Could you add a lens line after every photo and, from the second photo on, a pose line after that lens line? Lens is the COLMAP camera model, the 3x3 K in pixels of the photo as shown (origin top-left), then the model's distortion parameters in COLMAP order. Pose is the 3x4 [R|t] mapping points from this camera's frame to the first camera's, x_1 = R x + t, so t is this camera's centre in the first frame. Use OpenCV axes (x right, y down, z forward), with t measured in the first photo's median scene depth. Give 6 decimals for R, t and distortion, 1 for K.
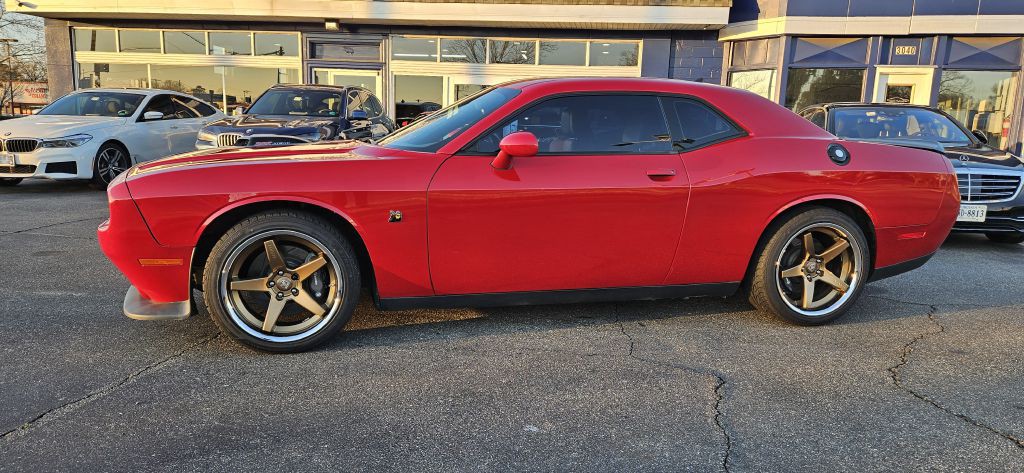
lens RADIAL K [[680.9, 0, 509.0], [0, 680.9, 252.0], [0, 0, 1]] dist [0.082981, -0.069469]
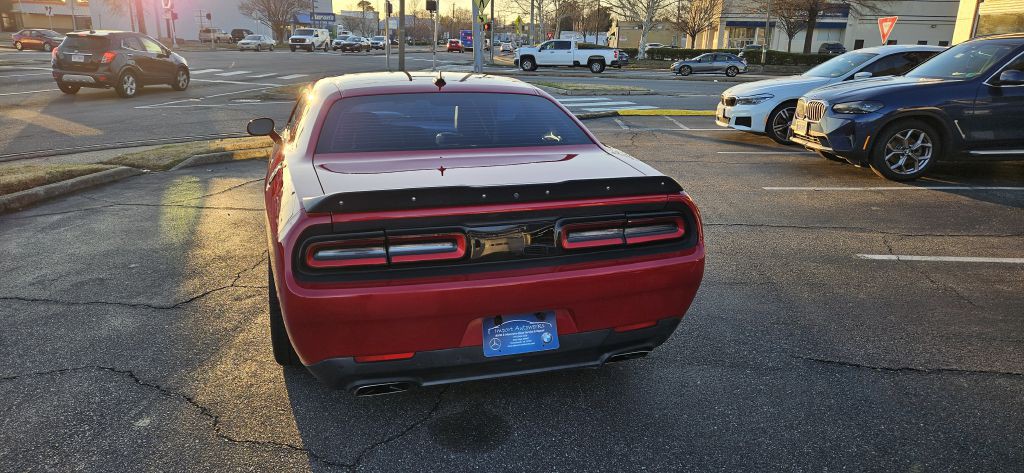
lens RADIAL K [[680.9, 0, 511.5], [0, 680.9, 239.4], [0, 0, 1]] dist [0.082981, -0.069469]
pose [[0.076099, 0.244181, -0.966739, 0.532519], [-0.185815, 0.956039, 0.226852, -0.121230], [0.979634, 0.162371, 0.118126, 0.496821]]
